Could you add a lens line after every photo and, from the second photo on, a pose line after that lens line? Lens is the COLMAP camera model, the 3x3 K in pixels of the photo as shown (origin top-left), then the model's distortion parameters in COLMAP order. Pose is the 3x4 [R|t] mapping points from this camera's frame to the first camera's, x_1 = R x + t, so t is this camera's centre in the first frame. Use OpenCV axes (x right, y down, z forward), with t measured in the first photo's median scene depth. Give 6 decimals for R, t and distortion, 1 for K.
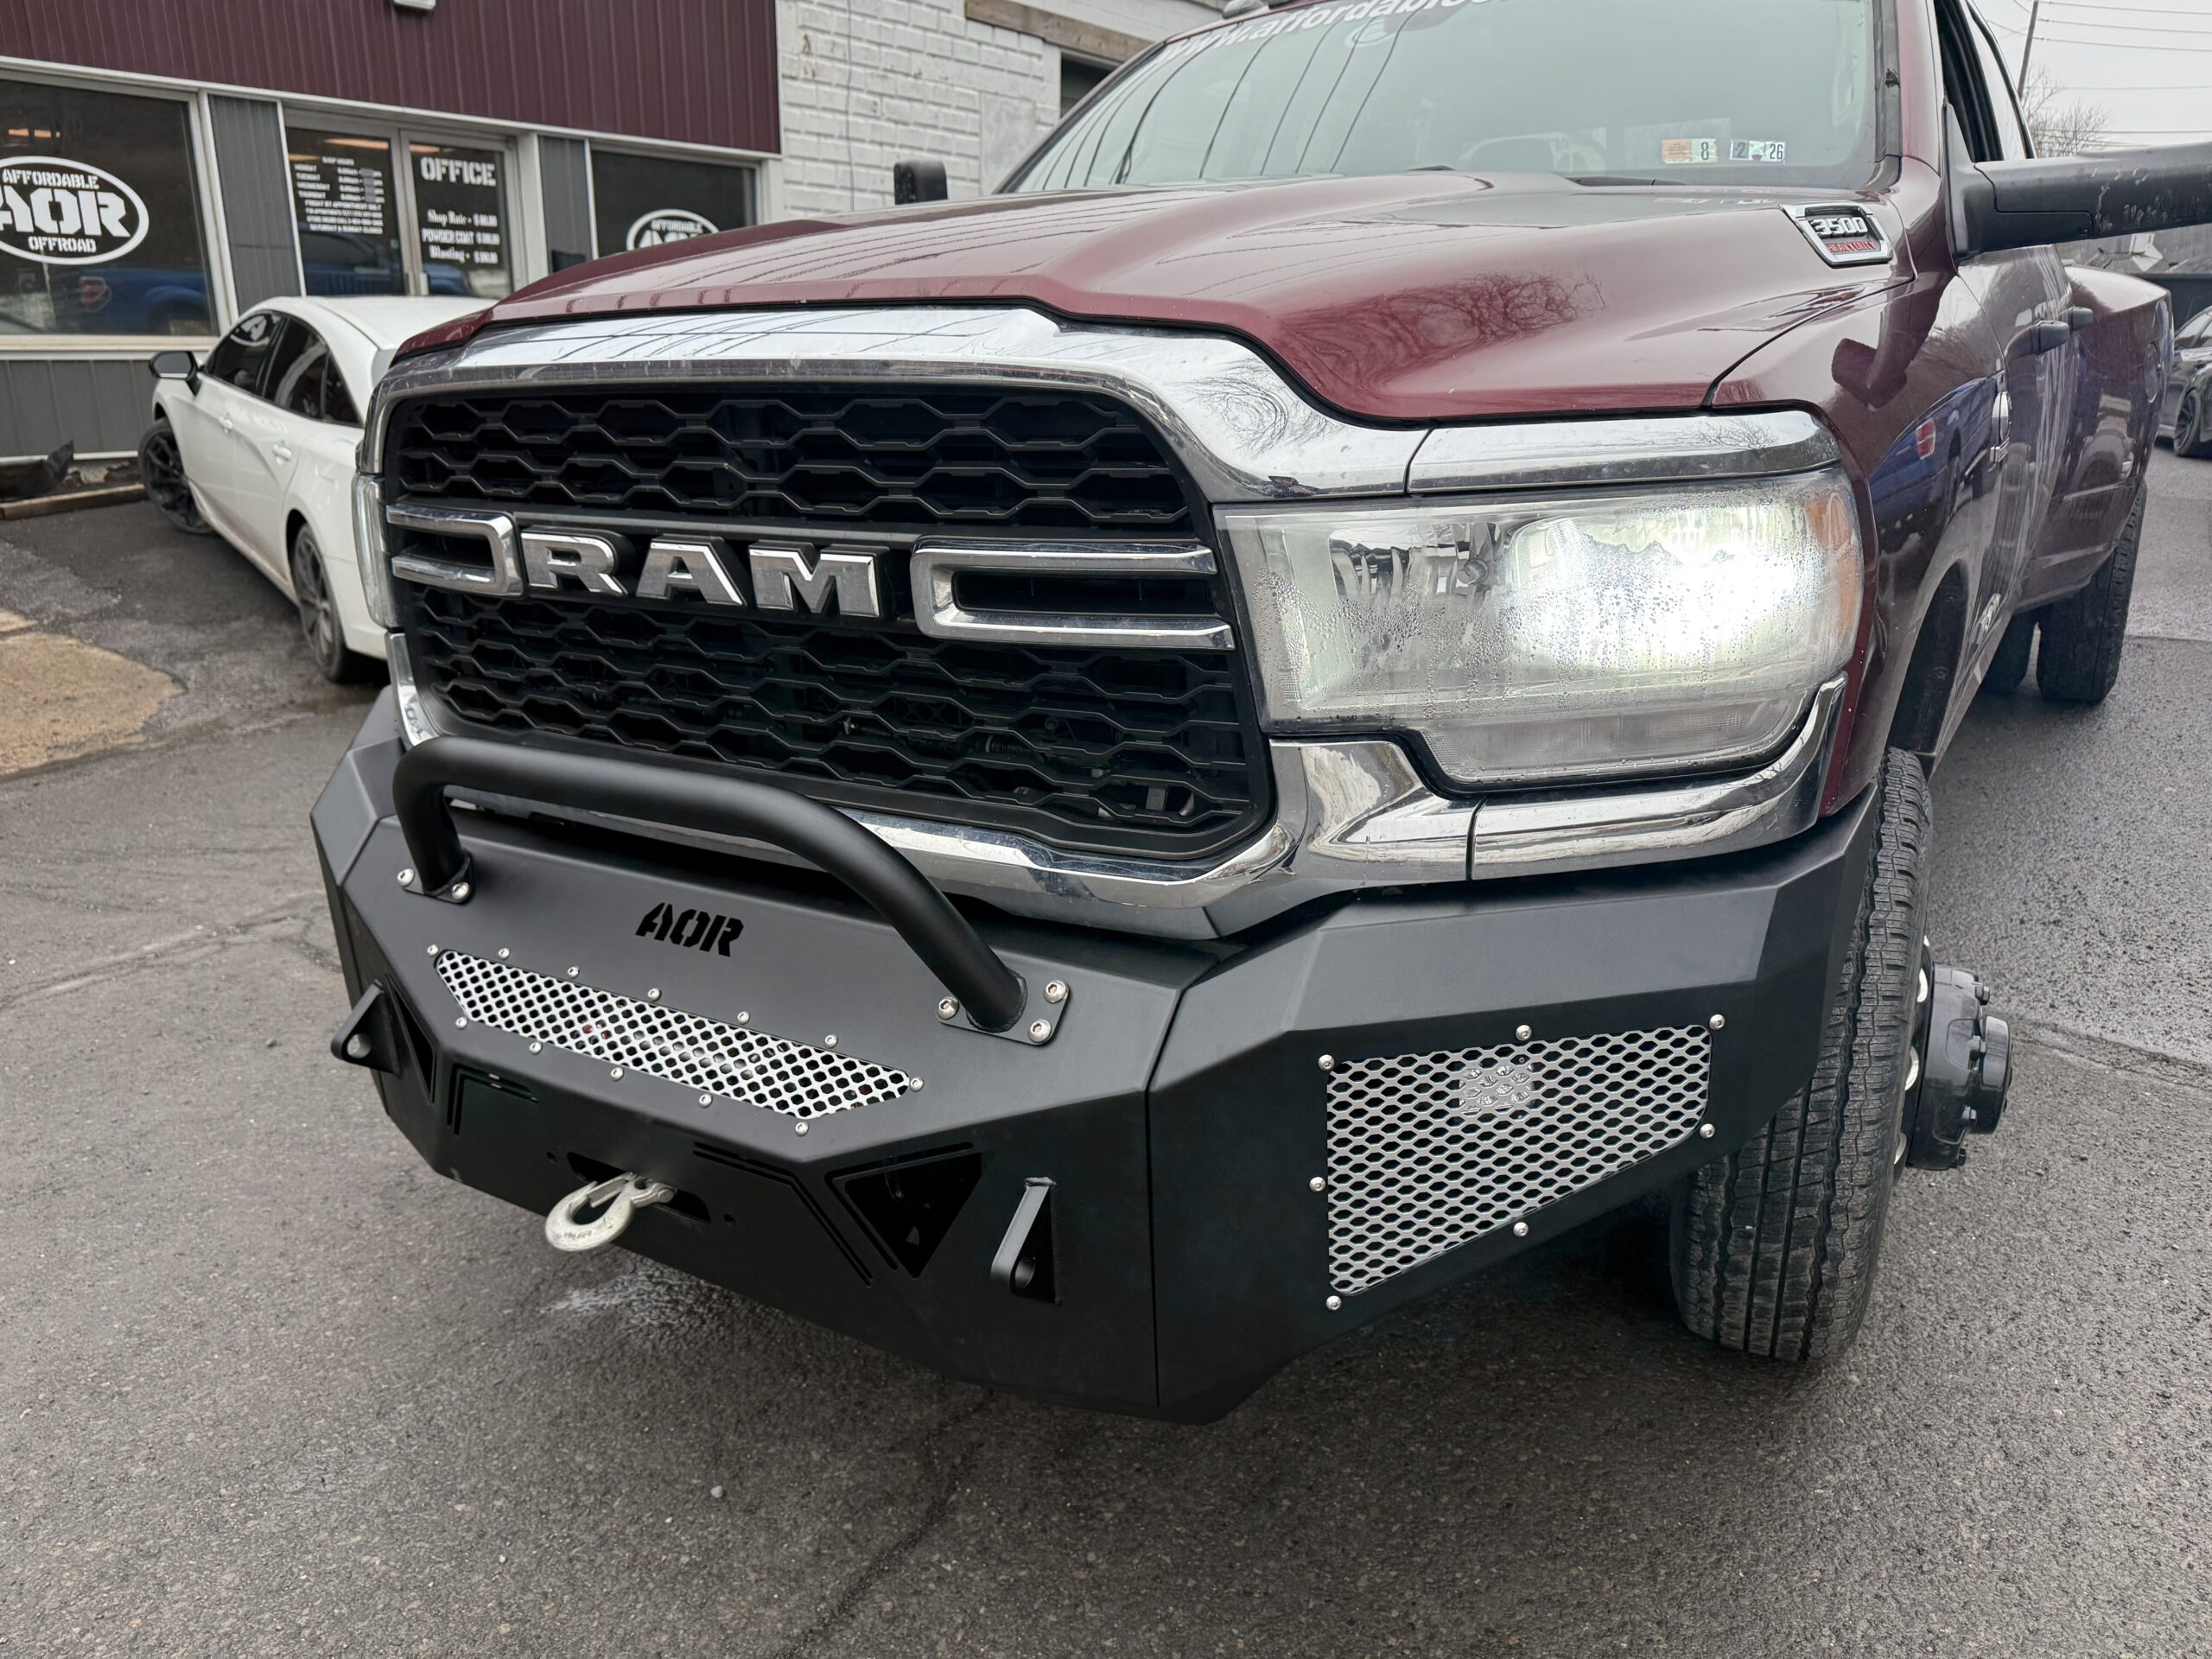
lens RADIAL K [[1576.6, 0, 1106.0], [0, 1576.6, 829.5], [0, 0, 1]] dist [0.057270, -0.060616]
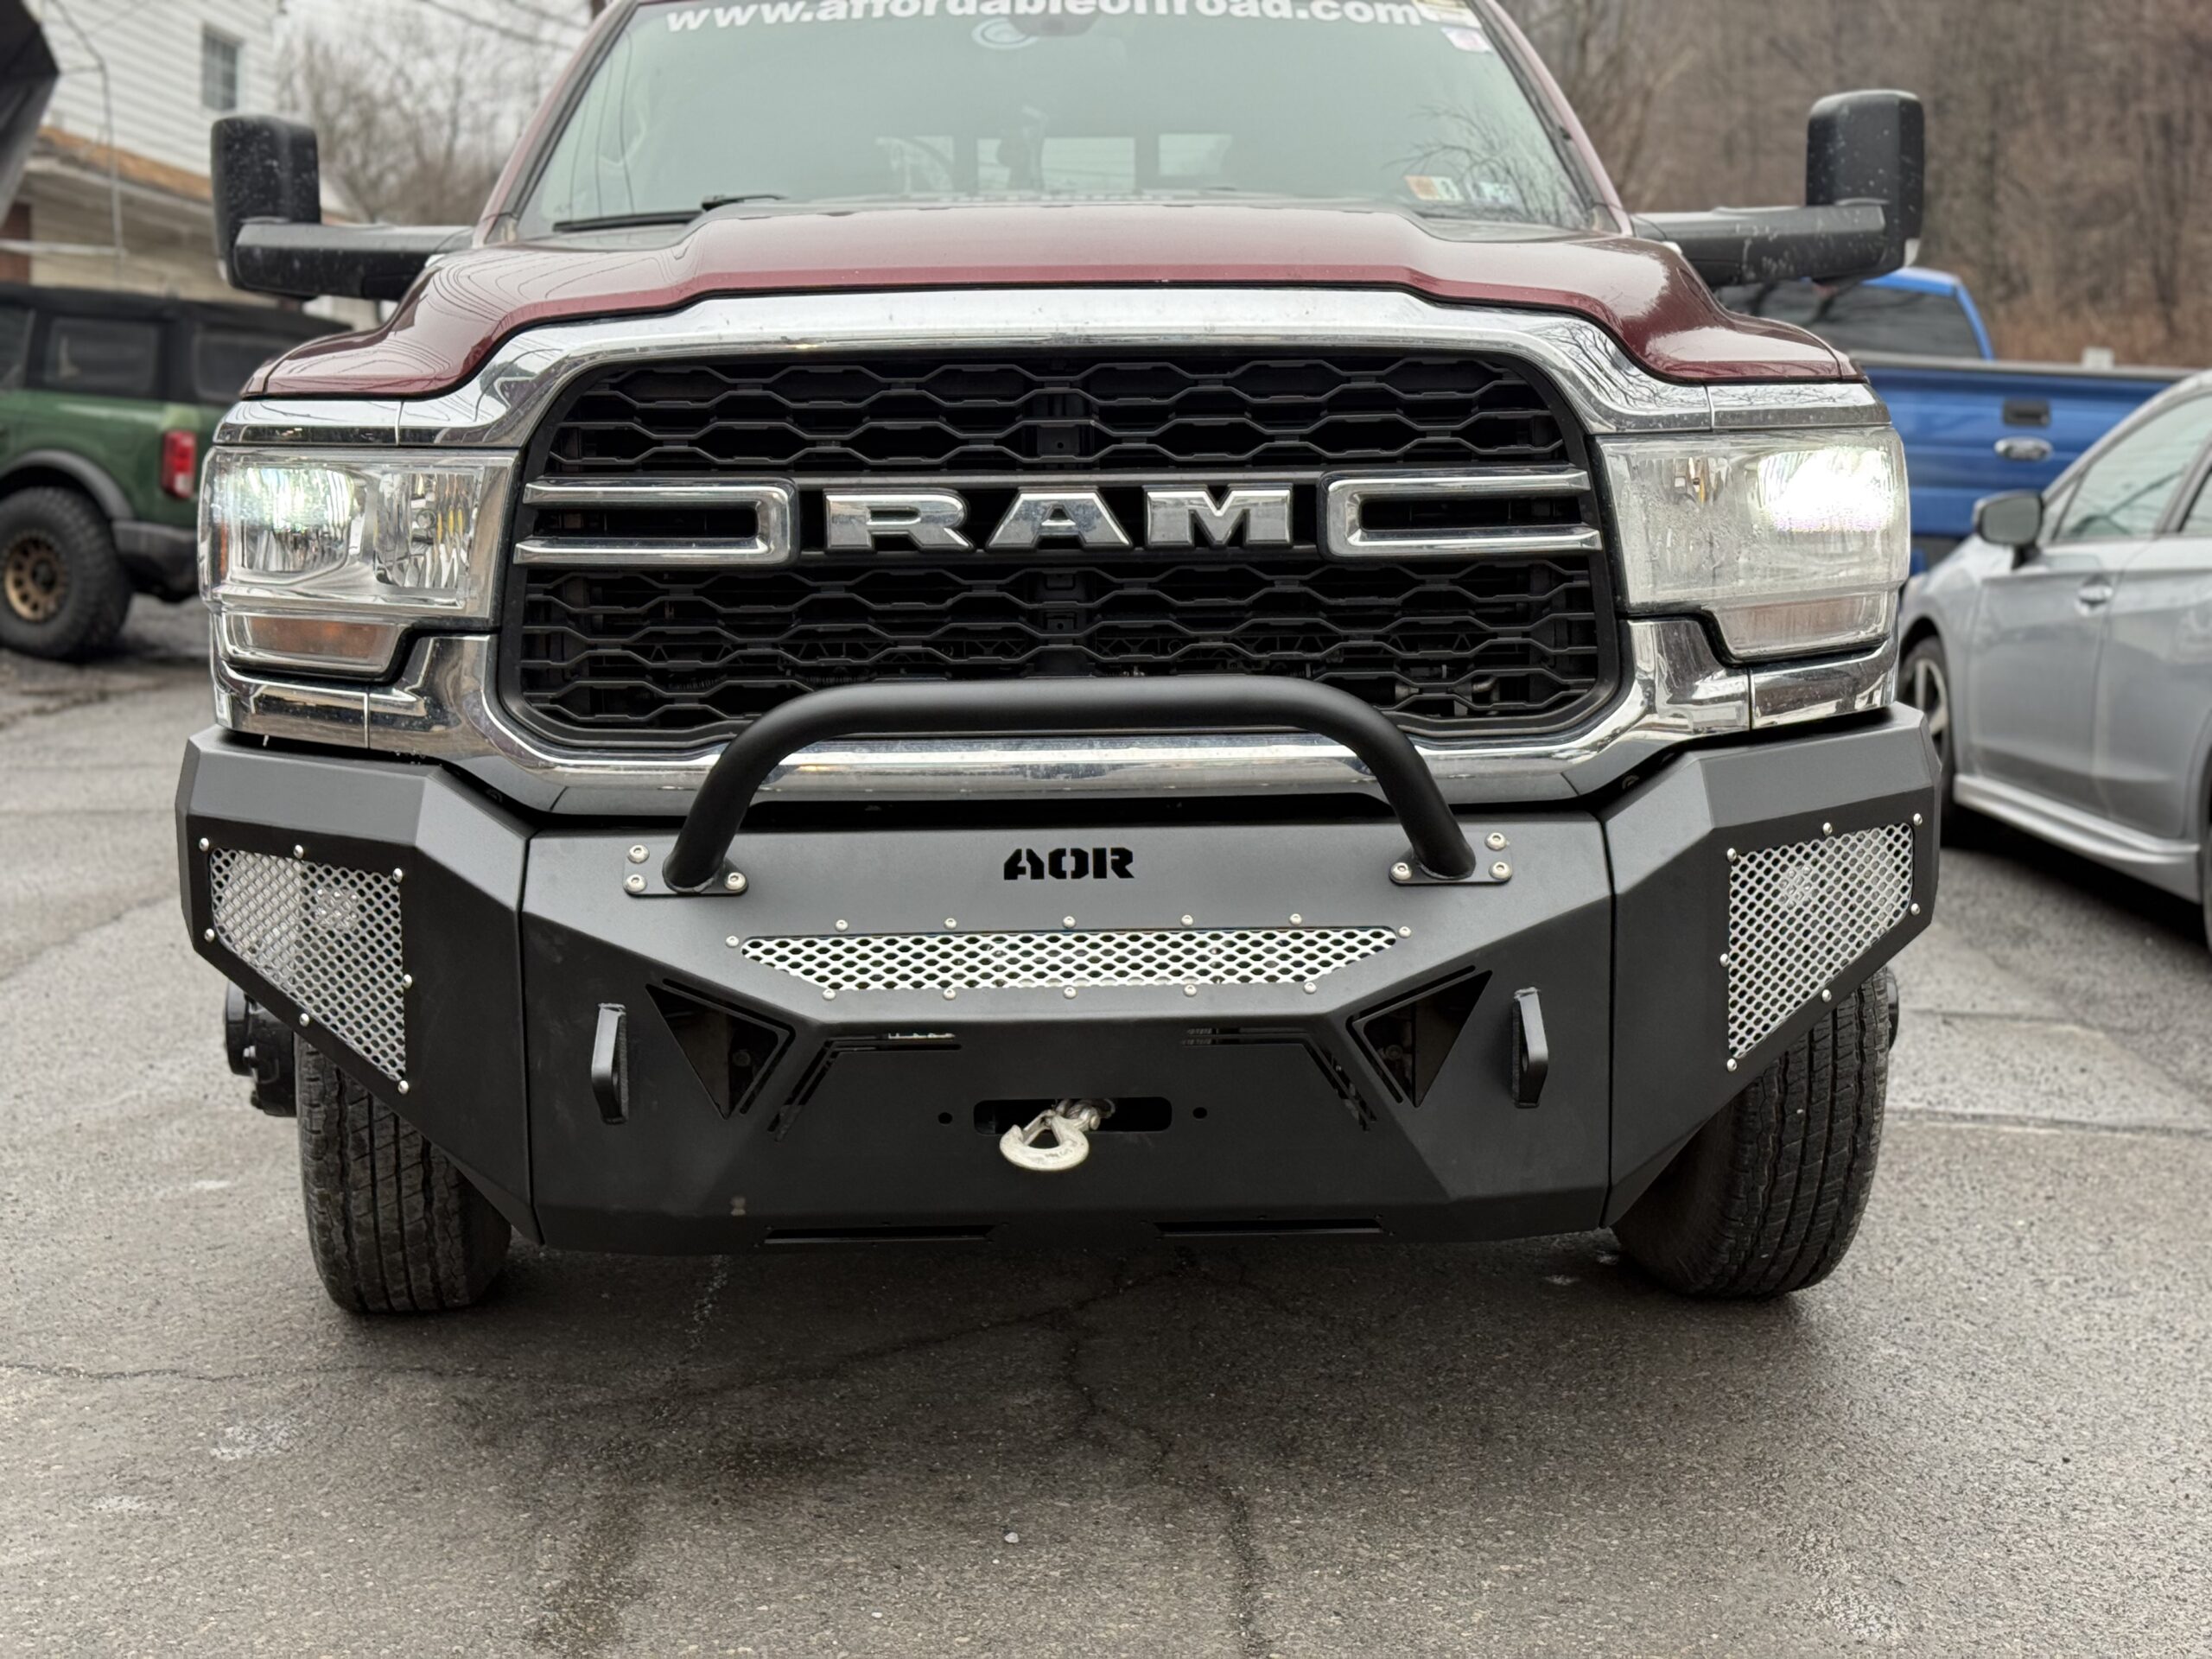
lens RADIAL K [[3113.9, 0, 1095.2], [0, 3113.9, 820.4], [0, 0, 1]] dist [0.071597, 0.365918]
pose [[0.834929, -0.048745, 0.548195, -1.382274], [0.150089, 0.978482, -0.141588, 0.329778], [-0.529497, 0.200494, 0.824278, -0.682296]]
